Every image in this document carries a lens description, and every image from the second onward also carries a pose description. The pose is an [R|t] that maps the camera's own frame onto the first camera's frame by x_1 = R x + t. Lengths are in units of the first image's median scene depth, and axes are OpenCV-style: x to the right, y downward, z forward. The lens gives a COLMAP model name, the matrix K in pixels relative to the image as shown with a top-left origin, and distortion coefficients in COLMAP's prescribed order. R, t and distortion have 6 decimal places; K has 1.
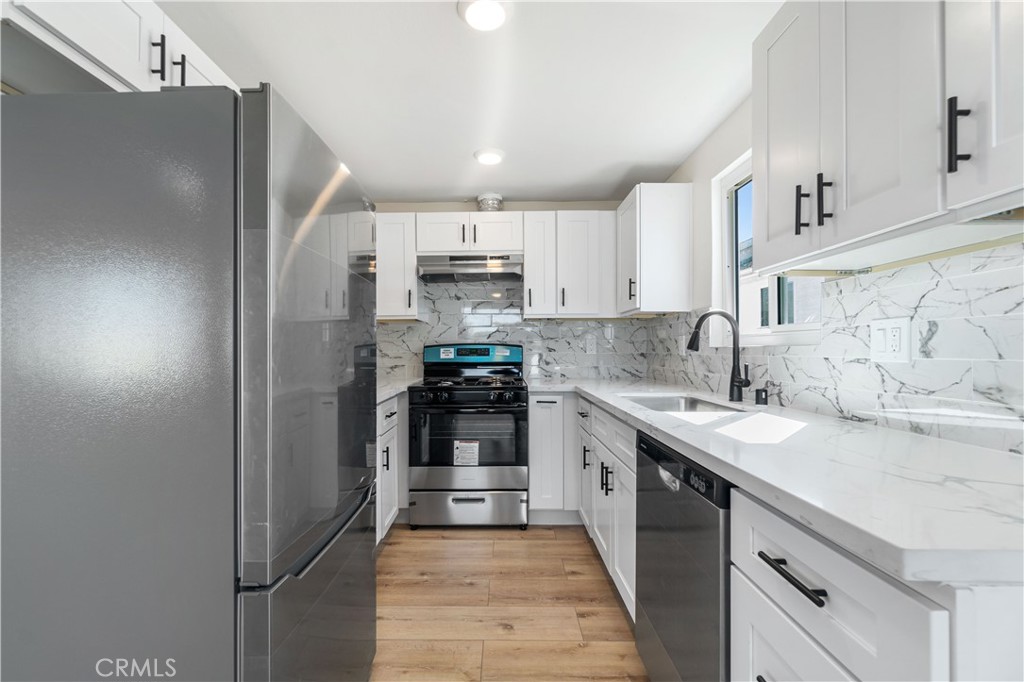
lens RADIAL K [[443.3, 0, 499.0], [0, 443.3, 343.2], [0, 0, 1]] dist [-0.001650, -0.000291]
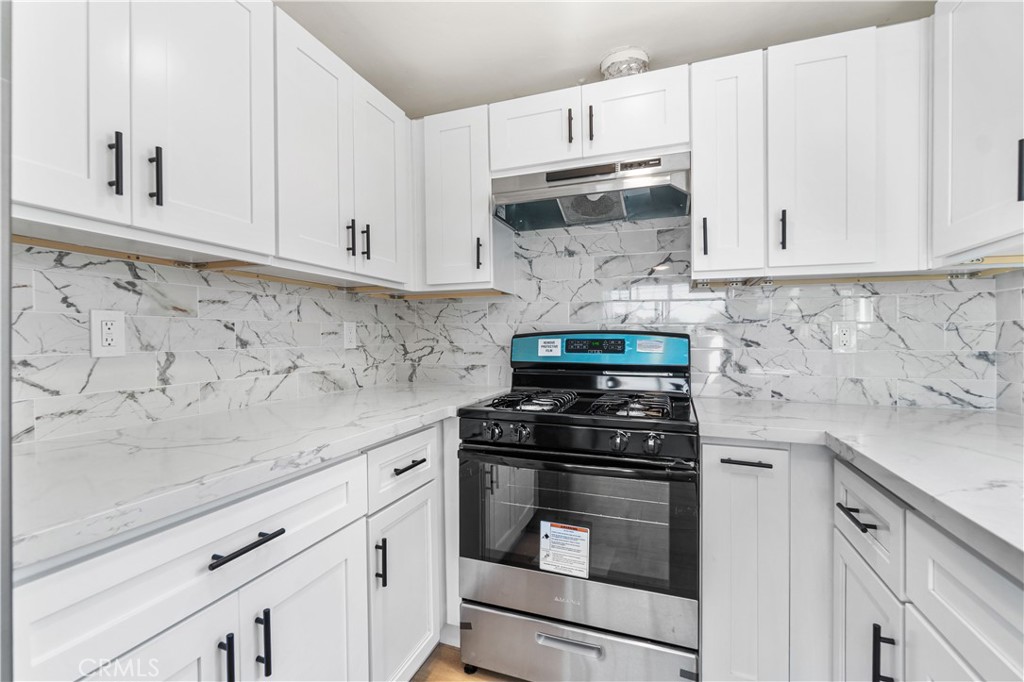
lens RADIAL K [[457.0, 0, 497.2], [0, 457.0, 332.9], [0, 0, 1]] dist [-0.001894, -0.000139]
pose [[0.935694, 0.001332, -0.352811, 0.033176], [-0.002322, 0.999994, -0.002381, 0.005619], [0.352806, 0.003047, 0.935691, 0.443605]]
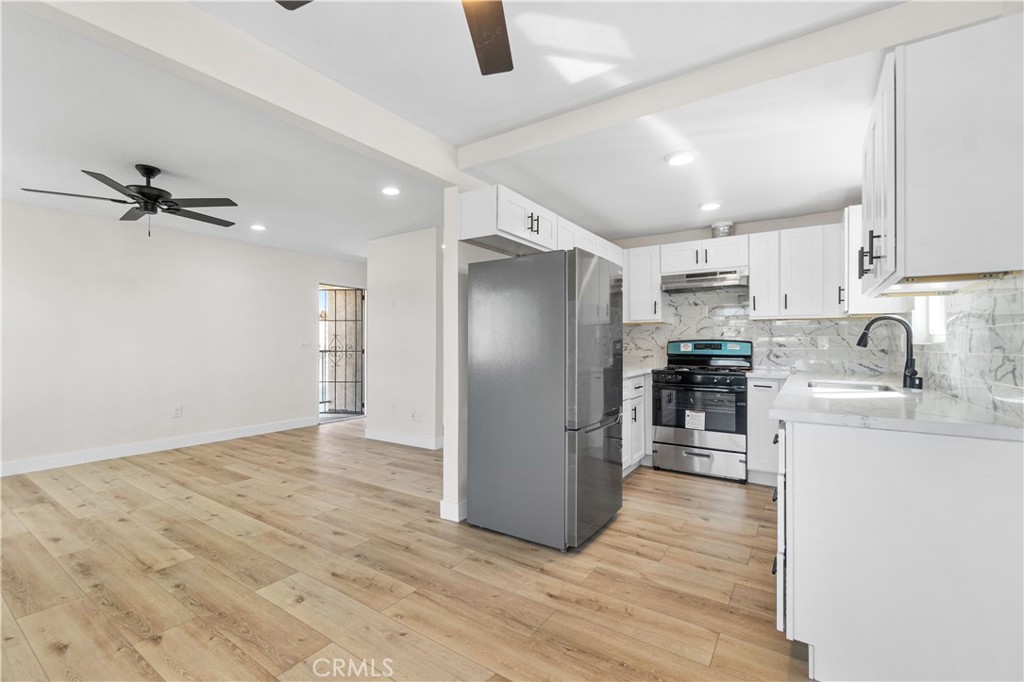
lens RADIAL K [[443.3, 0, 499.0], [0, 443.3, 343.2], [0, 0, 1]] dist [-0.001650, -0.000291]
pose [[0.827484, 0.007288, -0.561442, 0.173507], [0.000146, 0.999913, 0.013195, -0.007157], [0.561489, -0.011000, 0.827411, -0.427201]]
